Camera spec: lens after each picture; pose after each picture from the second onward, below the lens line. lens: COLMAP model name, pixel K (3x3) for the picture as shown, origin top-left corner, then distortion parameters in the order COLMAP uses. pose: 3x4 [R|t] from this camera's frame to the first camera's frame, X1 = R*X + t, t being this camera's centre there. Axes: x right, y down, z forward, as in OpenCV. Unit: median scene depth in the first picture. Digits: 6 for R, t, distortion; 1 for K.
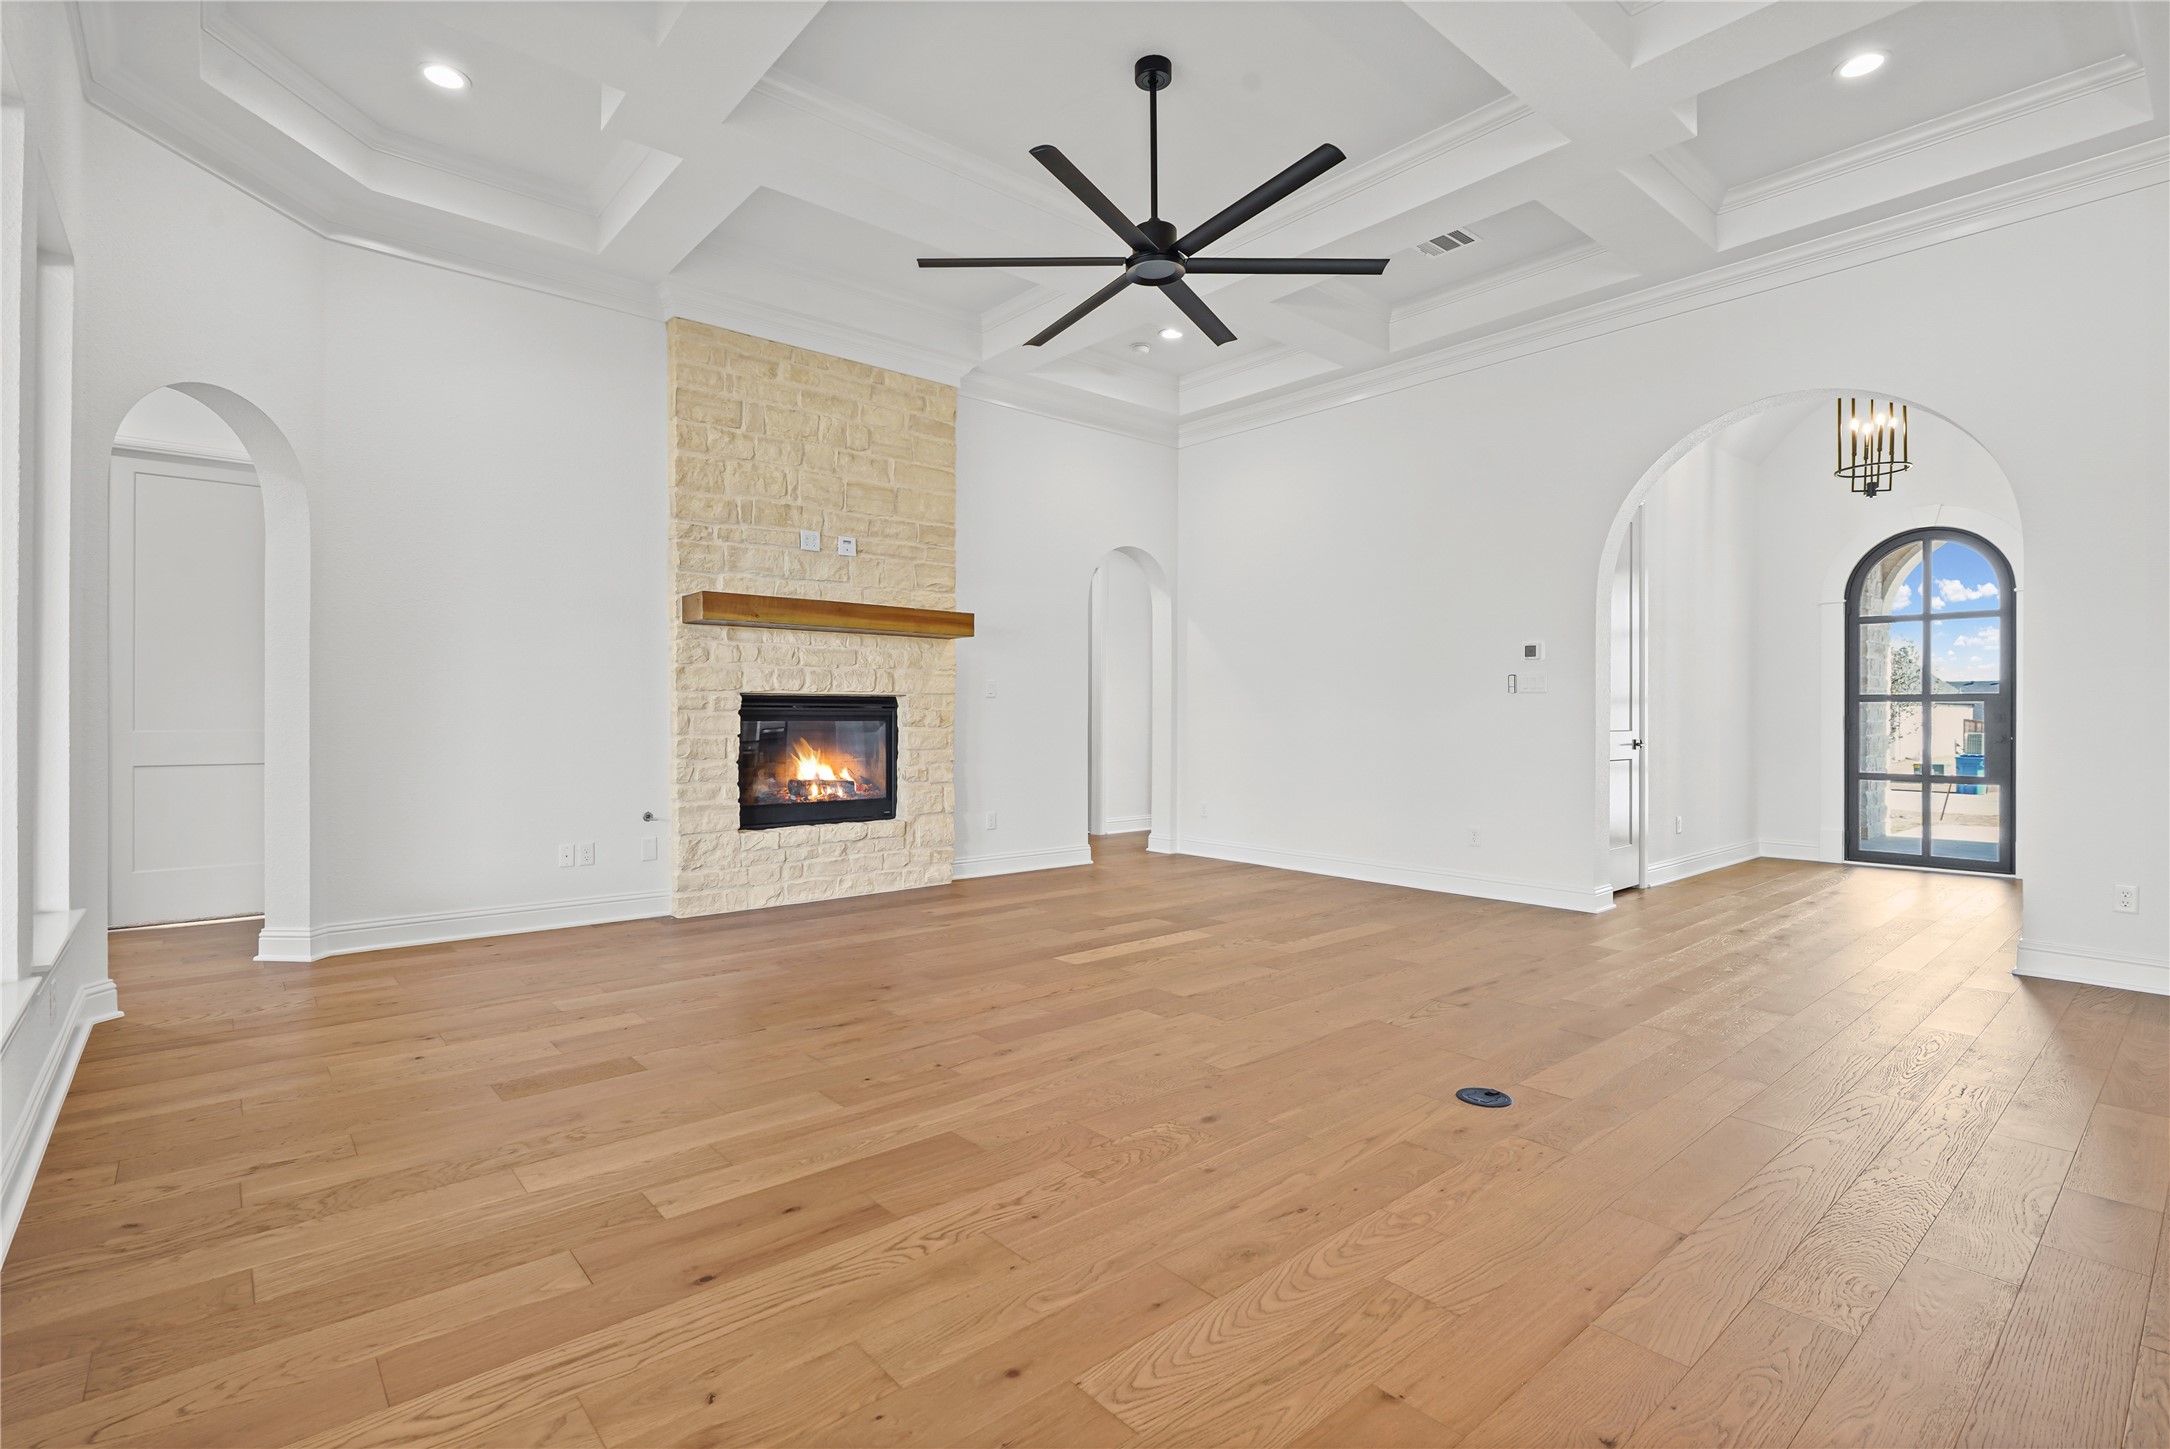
lens RADIAL K [[1017.1, 0, 1077.4], [0, 1017.1, 713.1], [0, 0, 1]] dist [-0.000910, 0.000888]
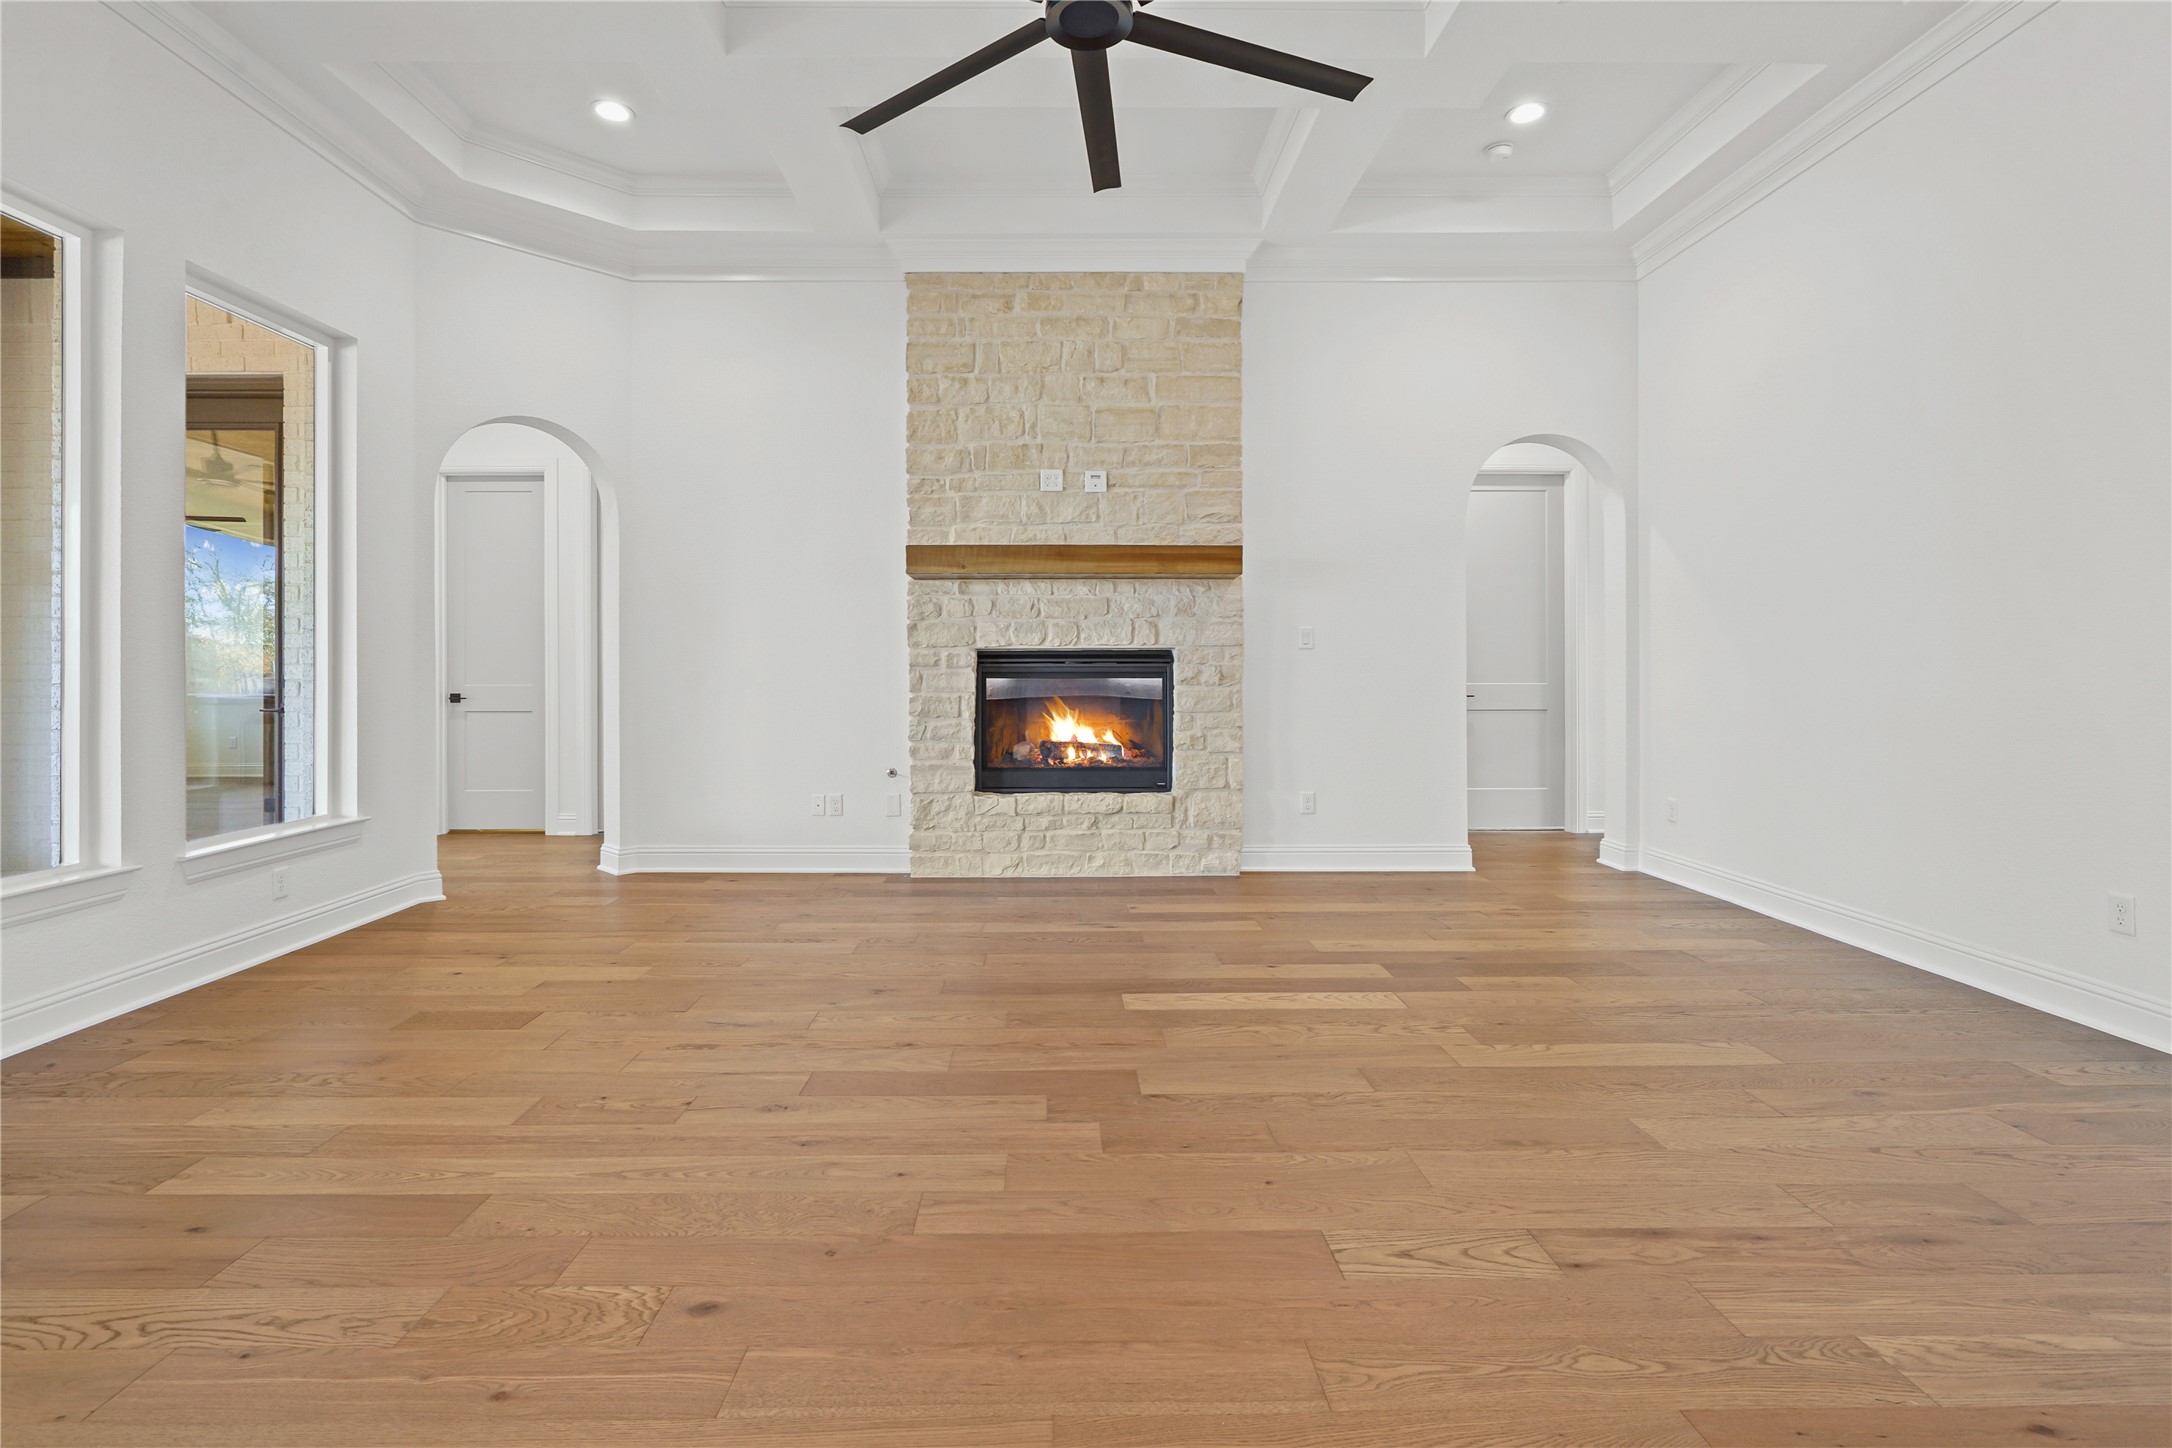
lens RADIAL K [[1017.8, 0, 1060.7], [0, 1017.8, 667.1], [0, 0, 1]] dist [-0.001927, 0.000607]
pose [[0.764450, -0.007238, -0.644642, 0.340693], [0.004919, 0.999973, -0.005395, 0.002794], [0.644664, 0.000954, 0.764466, 0.317210]]
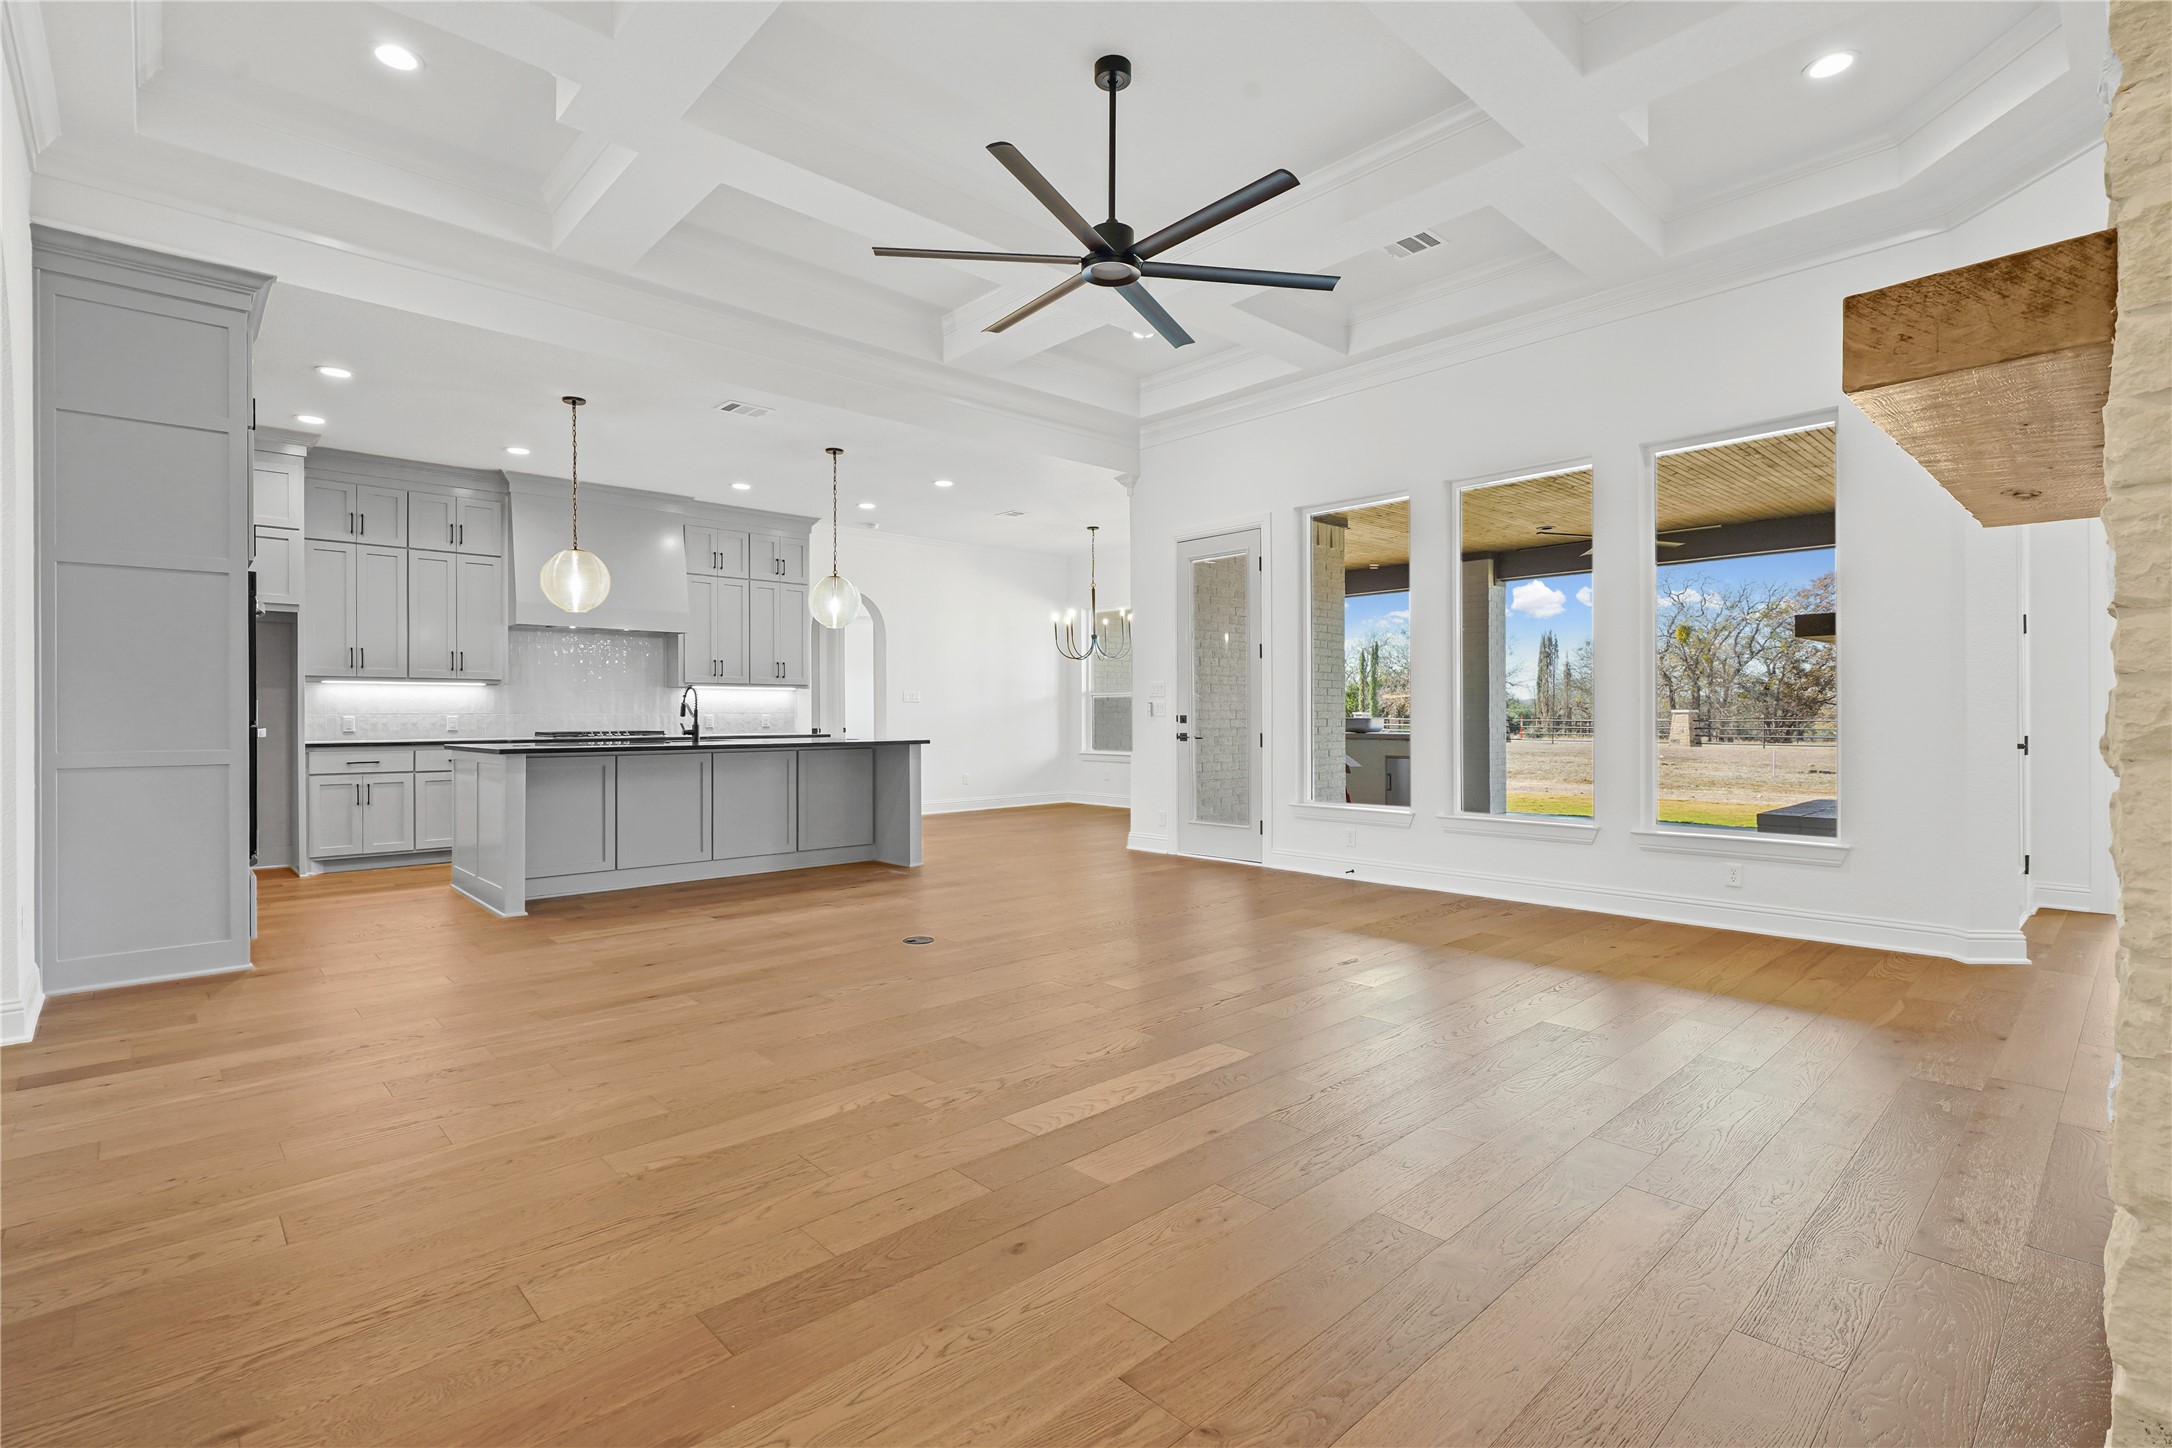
lens RADIAL K [[1008.3, 0, 1078.2], [0, 1008.3, 715.1], [0, 0, 1]] dist [-0.002022, 0.000167]
pose [[-0.999321, -0.000070, -0.036855, 0.099093], [-0.000126, 0.999999, 0.001538, 0.000837], [0.036855, 0.001541, -0.999319, 1.364394]]
